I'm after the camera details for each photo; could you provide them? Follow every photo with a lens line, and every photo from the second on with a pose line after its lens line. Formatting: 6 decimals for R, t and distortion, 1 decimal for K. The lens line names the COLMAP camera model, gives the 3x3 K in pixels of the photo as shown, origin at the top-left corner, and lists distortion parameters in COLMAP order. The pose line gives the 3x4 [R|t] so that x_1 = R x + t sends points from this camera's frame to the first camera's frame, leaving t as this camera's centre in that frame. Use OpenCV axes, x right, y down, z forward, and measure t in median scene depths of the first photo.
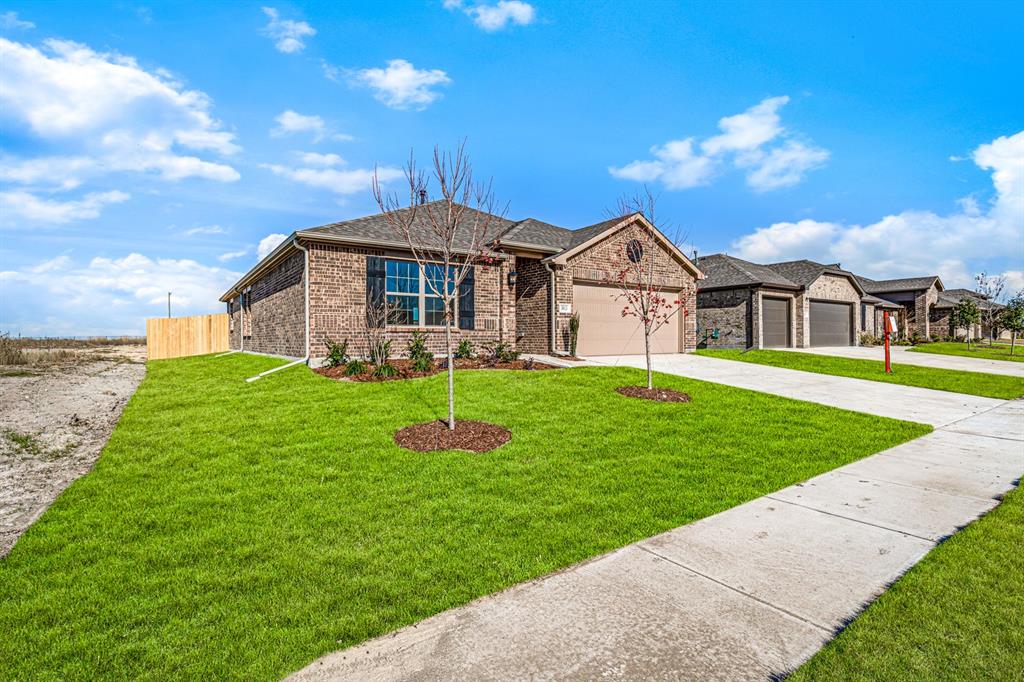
lens RADIAL K [[477.0, 0, 511.5], [0, 477.0, 339.2], [0, 0, 1]] dist [0.003122, 0.000220]
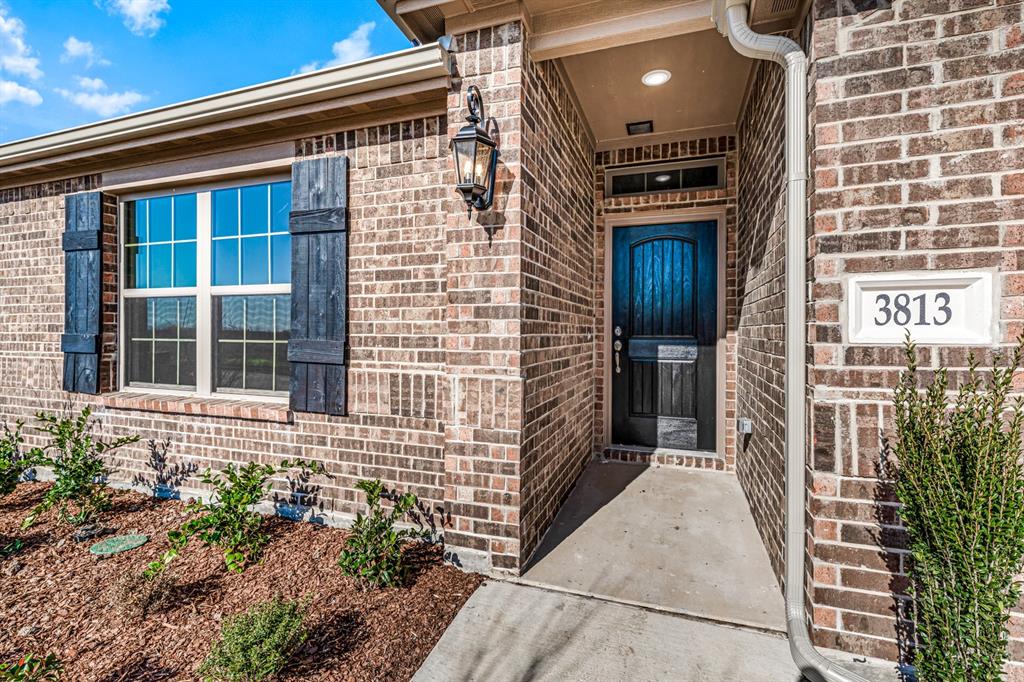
lens RADIAL K [[477.0, 0, 509.5], [0, 477.0, 335.8], [0, 0, 1]] dist [0.003122, 0.000220]
pose [[0.571525, 0.012833, -0.820484, 0.166831], [-0.008620, 0.999916, 0.009635, -0.063392], [0.820539, 0.001566, 0.571588, 0.917158]]
